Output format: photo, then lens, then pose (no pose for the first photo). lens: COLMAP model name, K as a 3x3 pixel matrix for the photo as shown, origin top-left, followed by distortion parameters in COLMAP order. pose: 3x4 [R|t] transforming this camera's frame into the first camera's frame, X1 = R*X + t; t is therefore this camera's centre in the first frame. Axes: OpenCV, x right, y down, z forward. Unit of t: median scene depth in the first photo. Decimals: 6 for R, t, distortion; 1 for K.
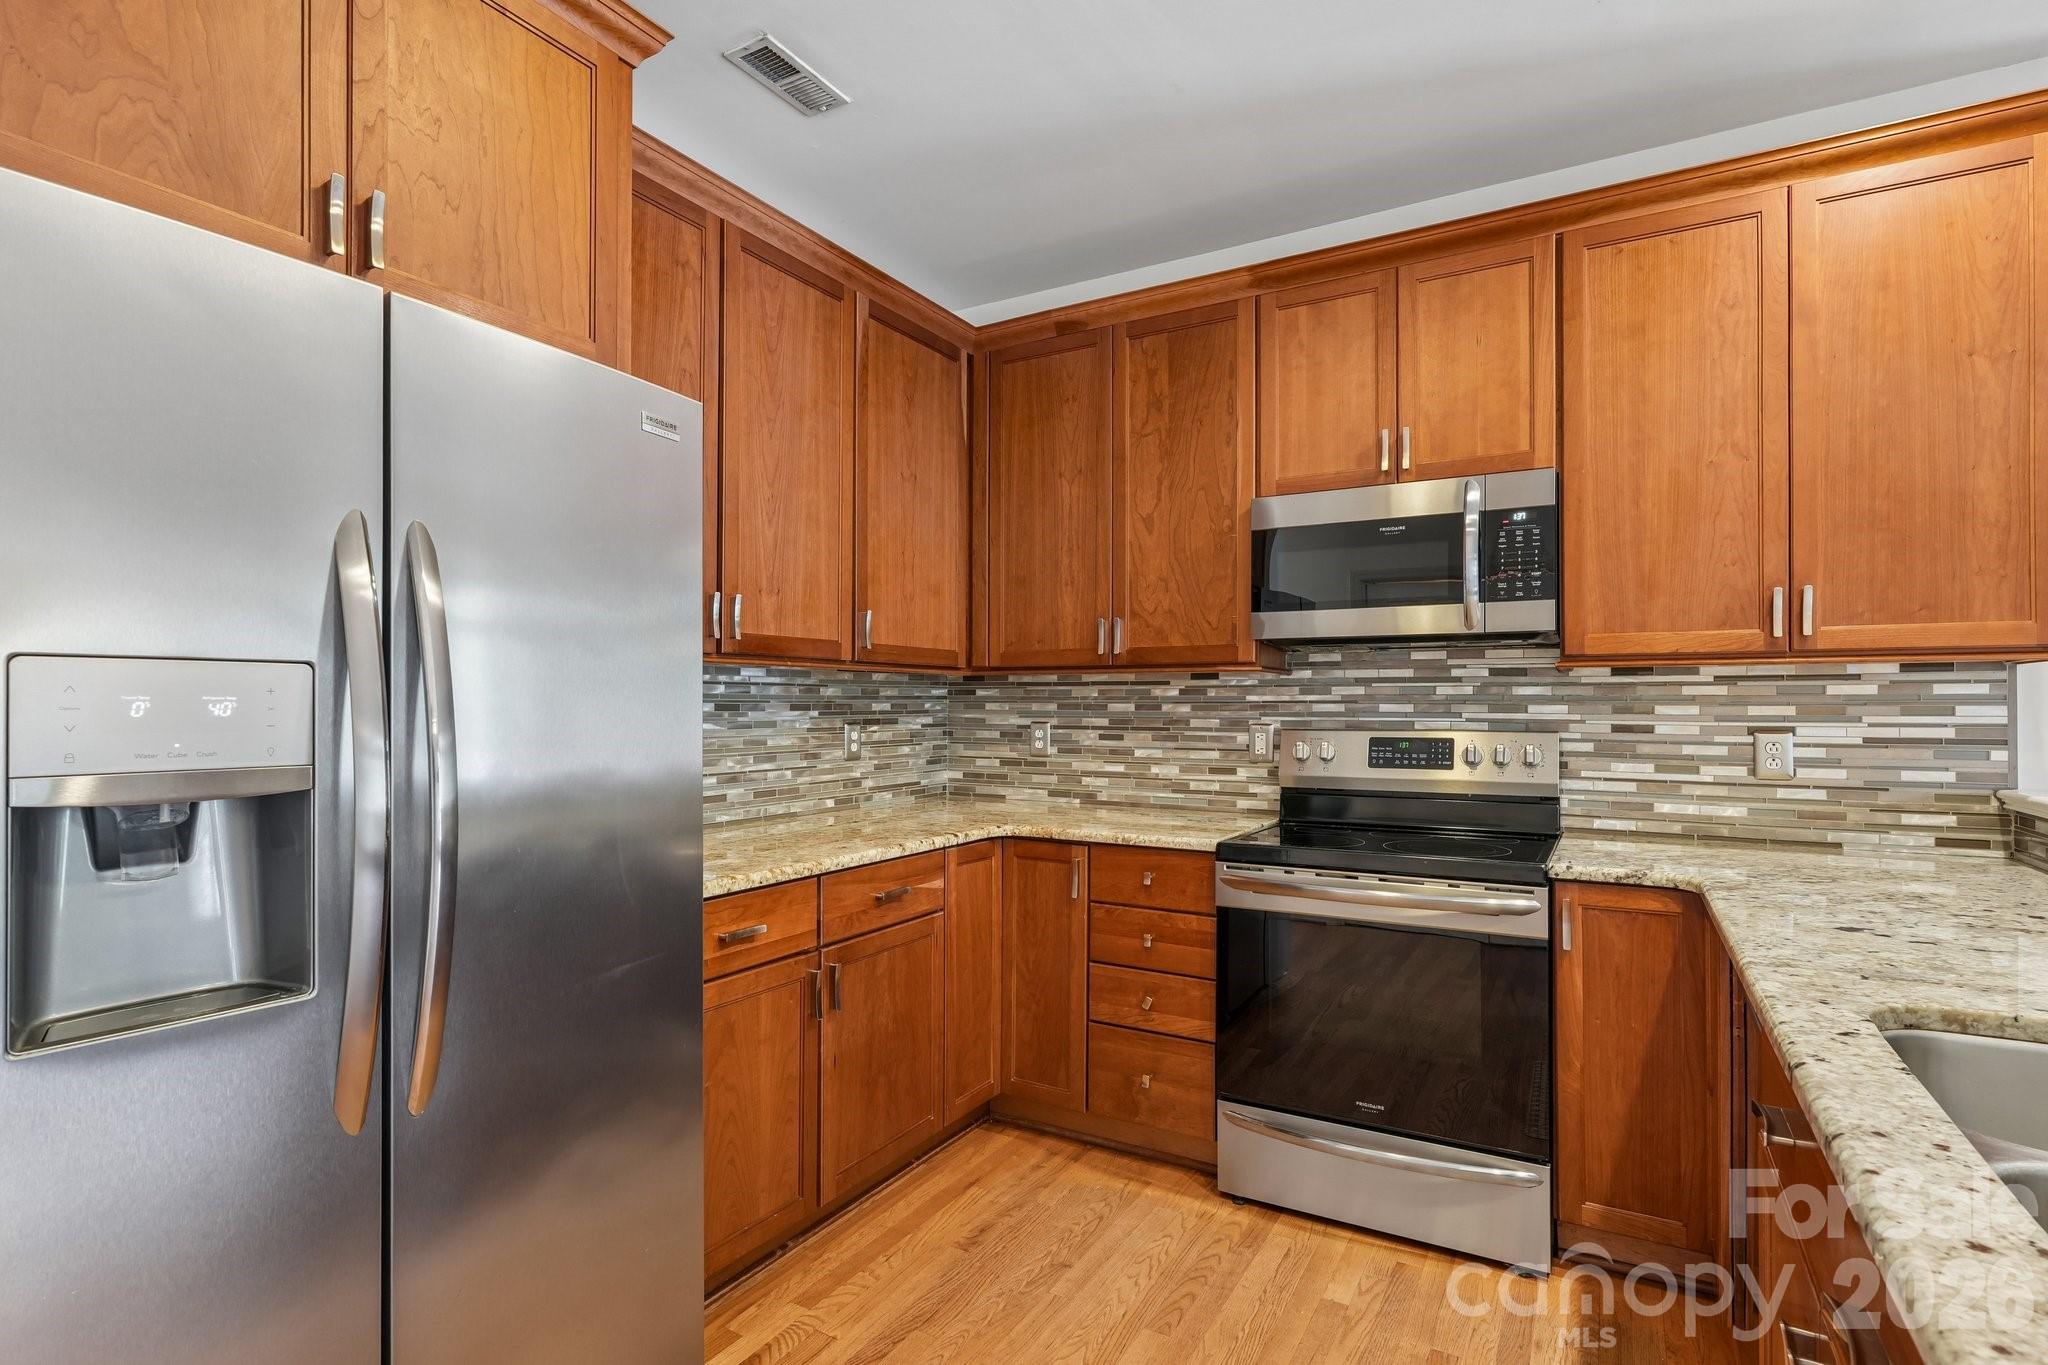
lens RADIAL K [[1005.8, 0, 1023.6], [0, 1005.8, 697.4], [0, 0, 1]] dist [-0.000462, 0.001035]
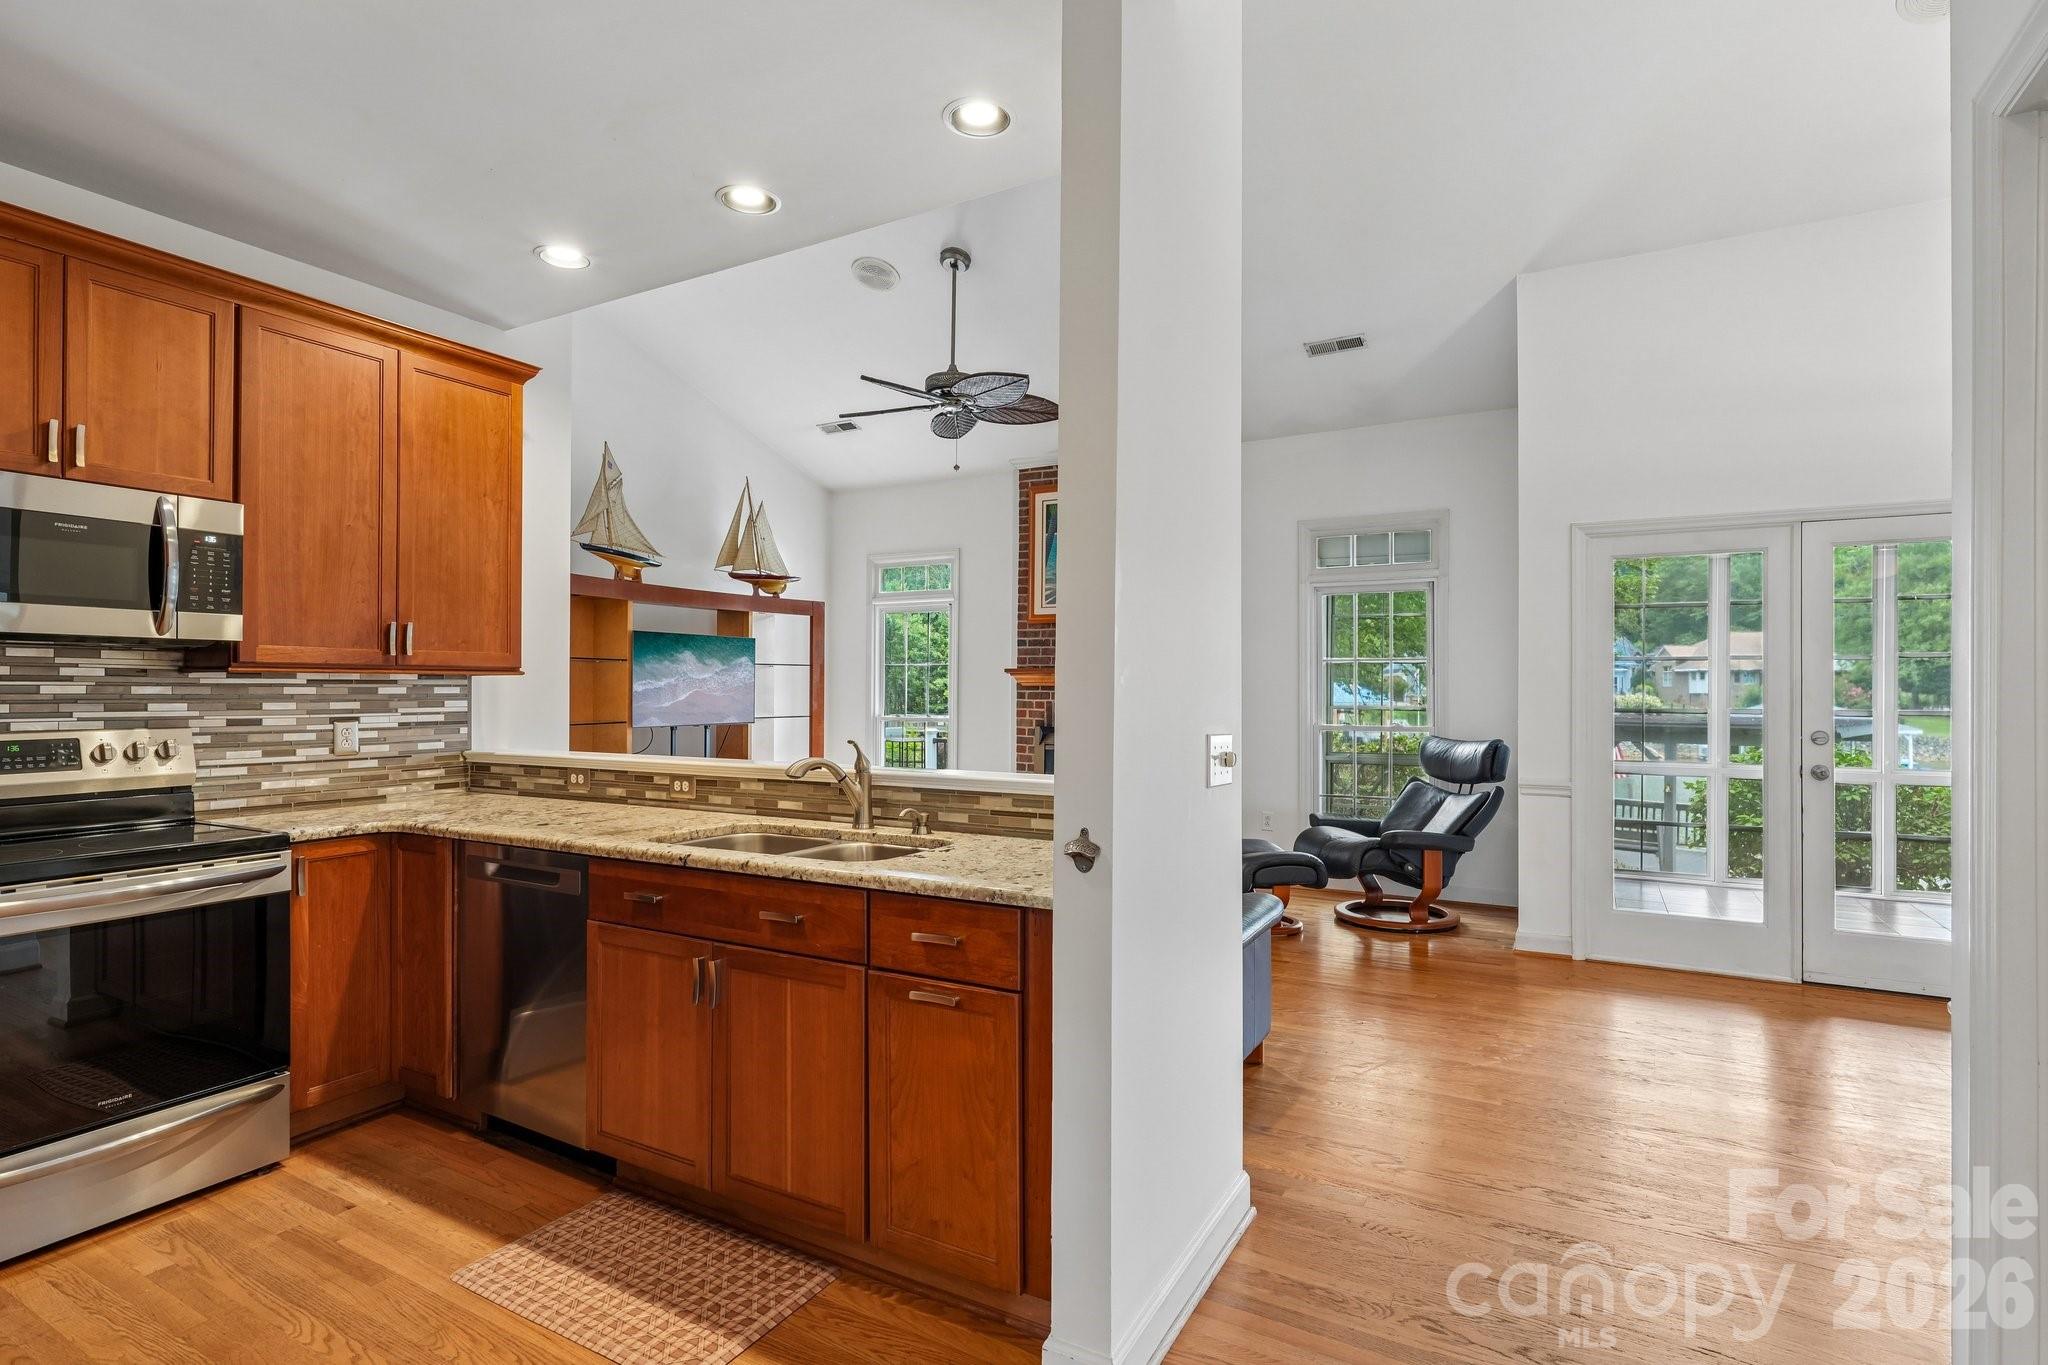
lens RADIAL K [[1005.8, 0, 1025.2], [0, 1005.8, 680.3], [0, 0, 1]] dist [-0.000462, 0.001035]
pose [[-0.015781, 0.007702, 0.999846, -0.646458], [-0.005757, 0.999953, -0.007793, -0.015755], [-0.999859, -0.005879, -0.015736, 0.089566]]
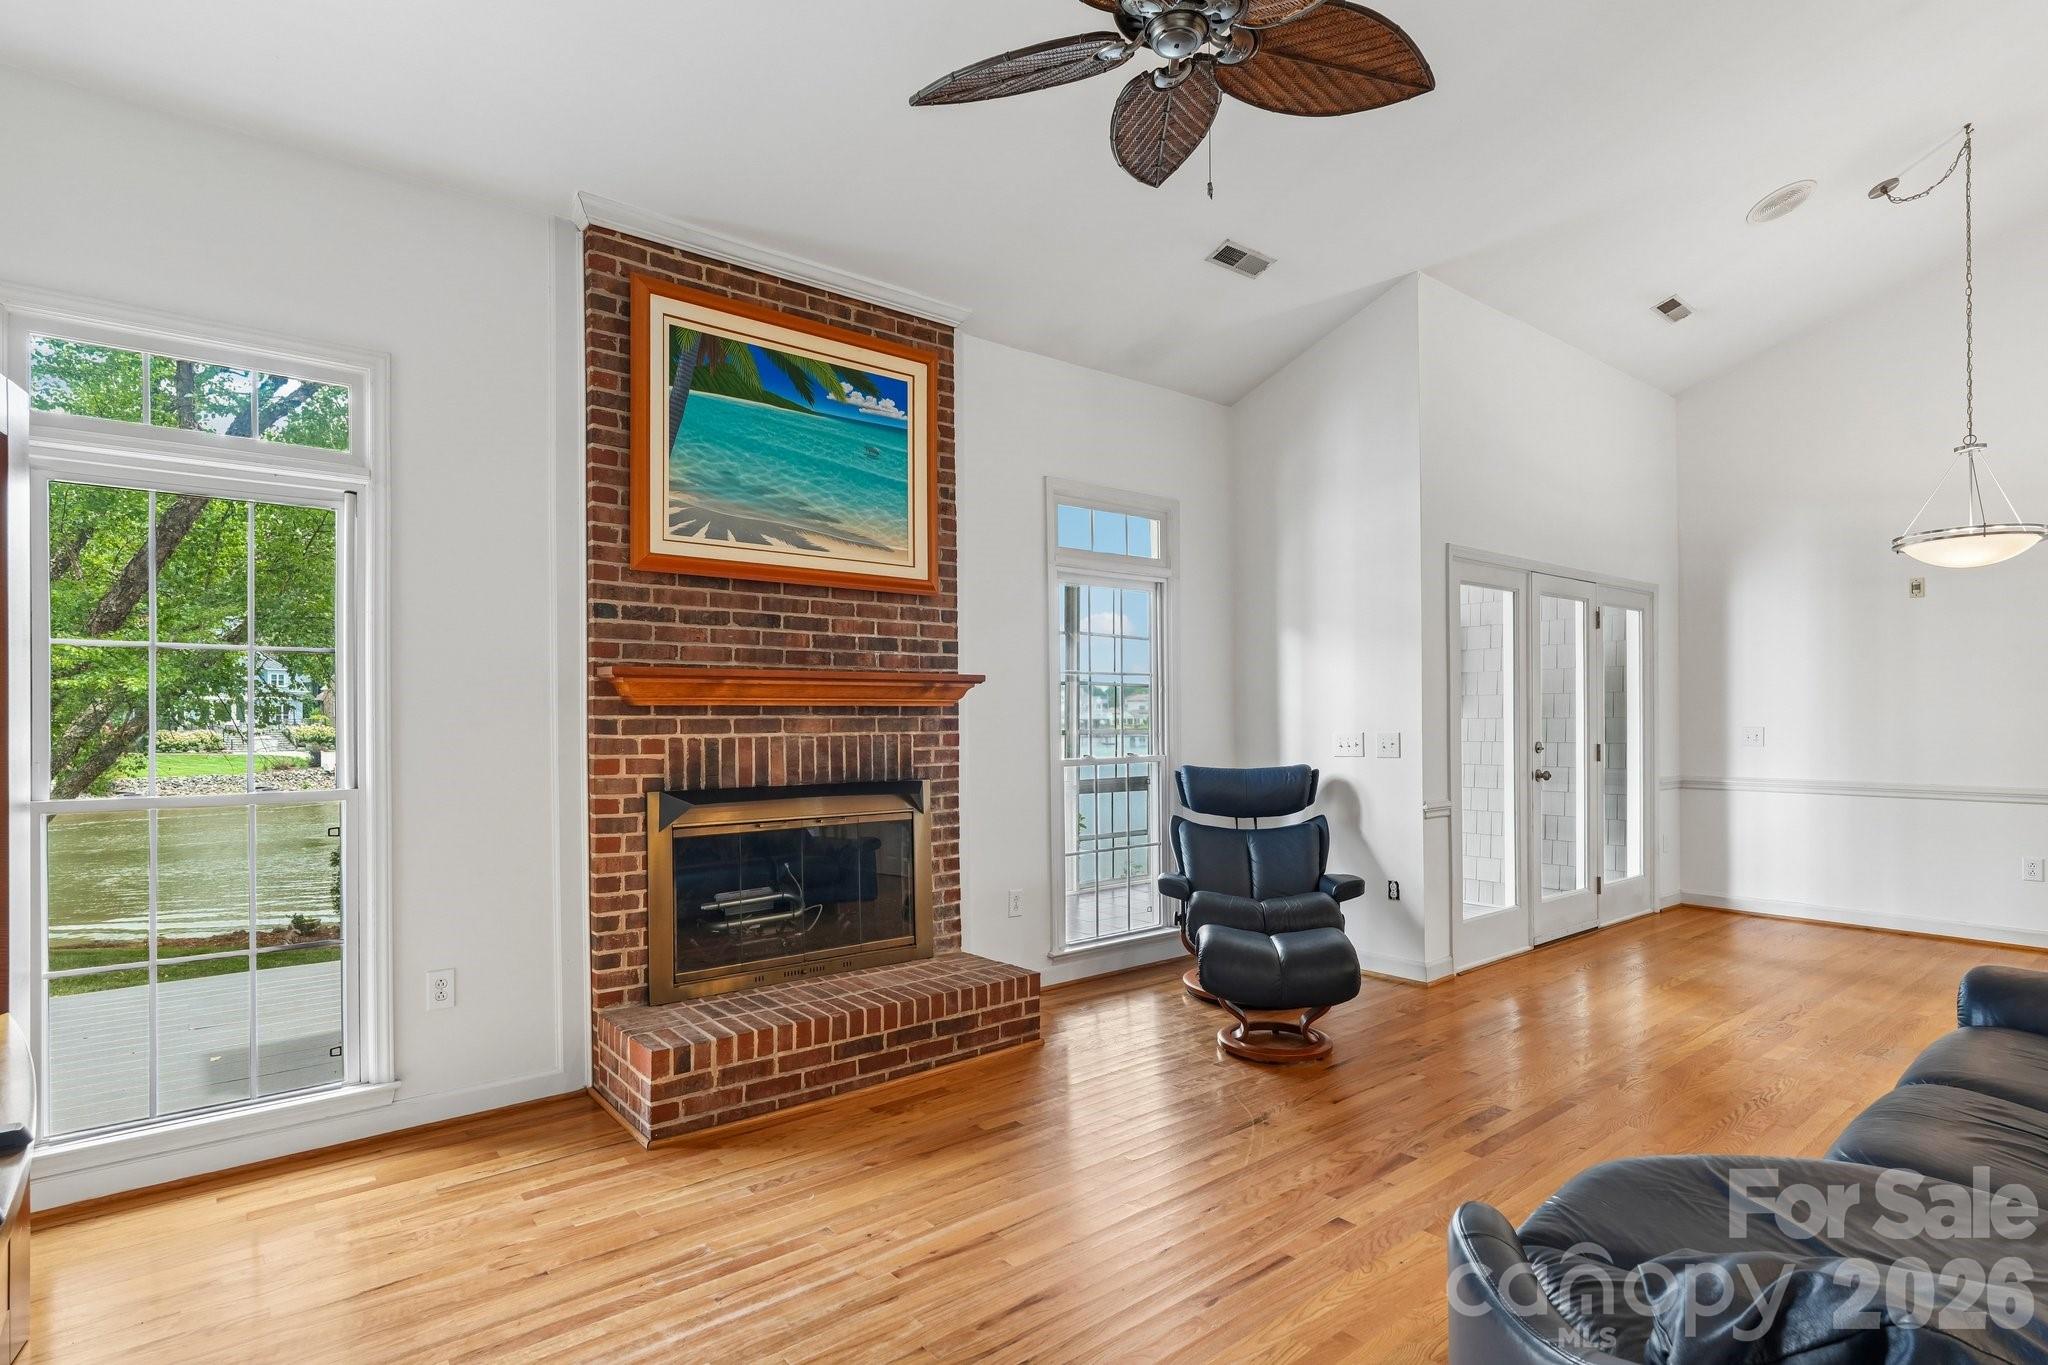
lens RADIAL K [[1005.8, 0, 1017.6], [0, 1005.8, 724.6], [0, 0, 1]] dist [-0.000462, 0.001035]
pose [[-0.930262, 0.001773, 0.366891, 1.326366], [0.003700, 0.999983, 0.004547, -0.000928], [-0.366877, 0.005587, -0.930253, 1.109861]]
